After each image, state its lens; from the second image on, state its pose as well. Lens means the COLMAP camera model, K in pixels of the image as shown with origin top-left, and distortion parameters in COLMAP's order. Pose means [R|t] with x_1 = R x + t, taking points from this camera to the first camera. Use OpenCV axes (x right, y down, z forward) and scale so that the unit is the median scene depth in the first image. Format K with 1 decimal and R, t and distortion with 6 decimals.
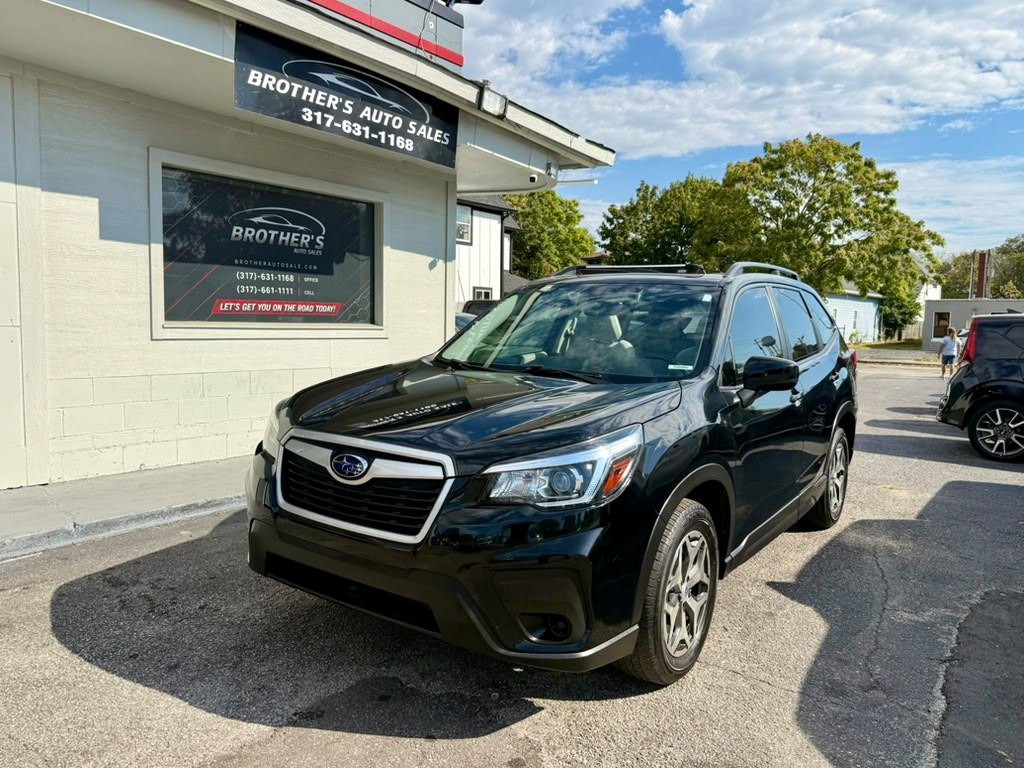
lens RADIAL K [[732.4, 0, 515.9], [0, 732.4, 386.0], [0, 0, 1]] dist [0.008572, -0.027769]
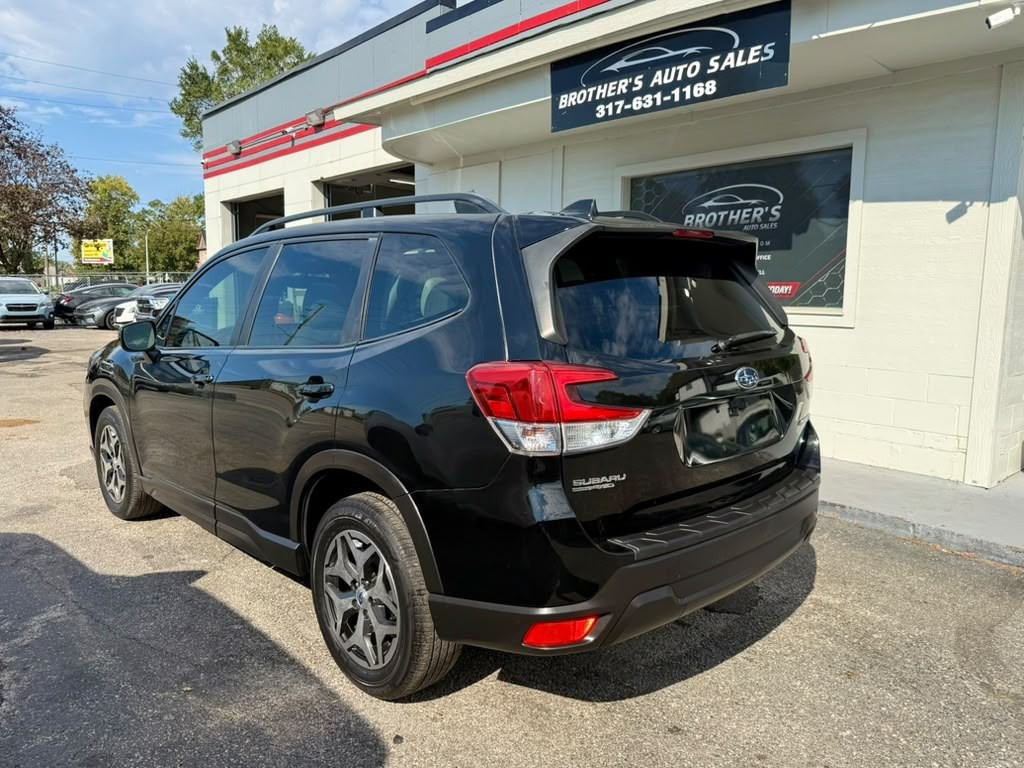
lens RADIAL K [[750.9, 0, 509.1], [0, 750.9, 383.5], [0, 0, 1]] dist [-0.006194, -0.004630]
pose [[-0.198030, 0.092793, -0.975794, 0.787540], [-0.101642, 0.988198, 0.114601, -0.077652], [0.974912, 0.121876, -0.186261, 1.024945]]
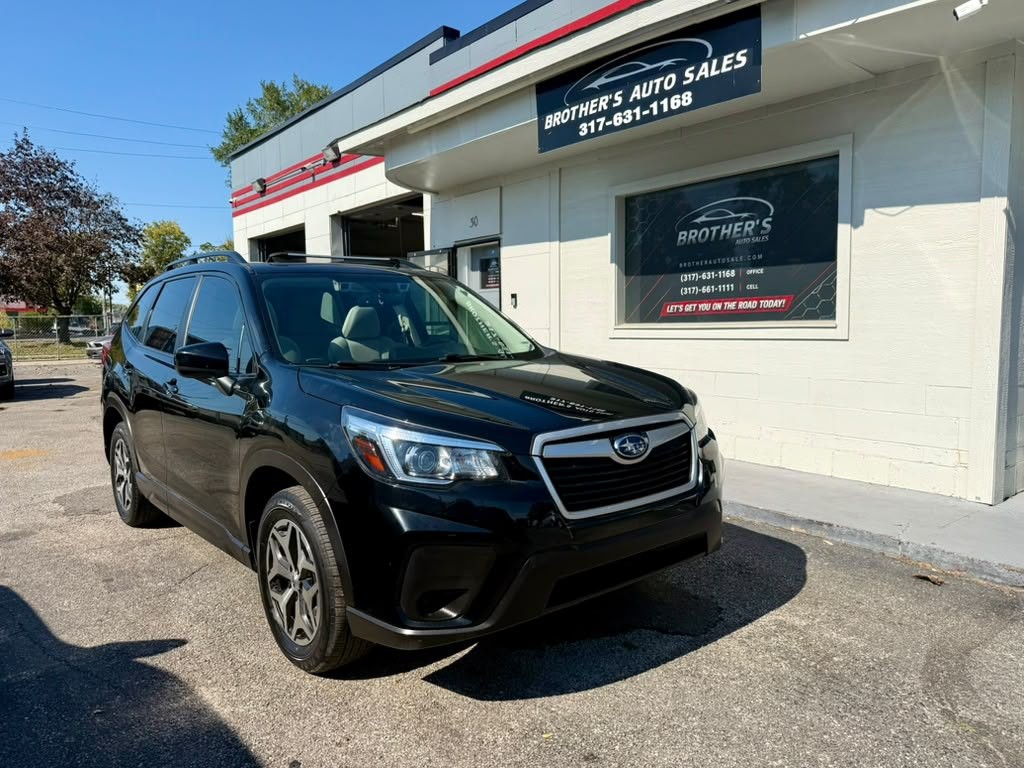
lens RADIAL K [[746.5, 0, 512.3], [0, 746.5, 386.9], [0, 0, 1]] dist [0.000669, -0.011530]
pose [[-0.250296, 0.059616, -0.966332, 0.752994], [-0.078326, 0.993584, 0.081585, -0.068235], [0.964996, 0.096109, -0.244020, 1.097259]]
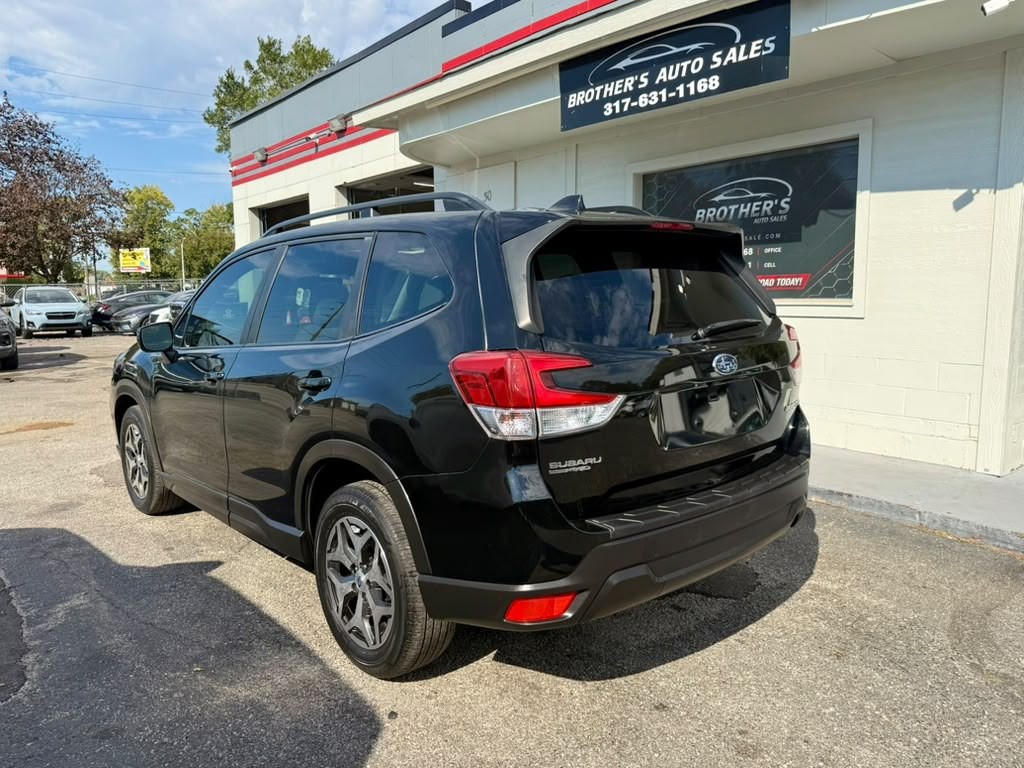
lens RADIAL K [[750.4, 0, 513.4], [0, 750.4, 381.7], [0, 0, 1]] dist [-0.004255, -0.006532]
pose [[-0.233022, 0.093087, -0.968006, 0.798523], [-0.082346, 0.989944, 0.115019, -0.075834], [0.968979, 0.106513, -0.223013, 1.054755]]
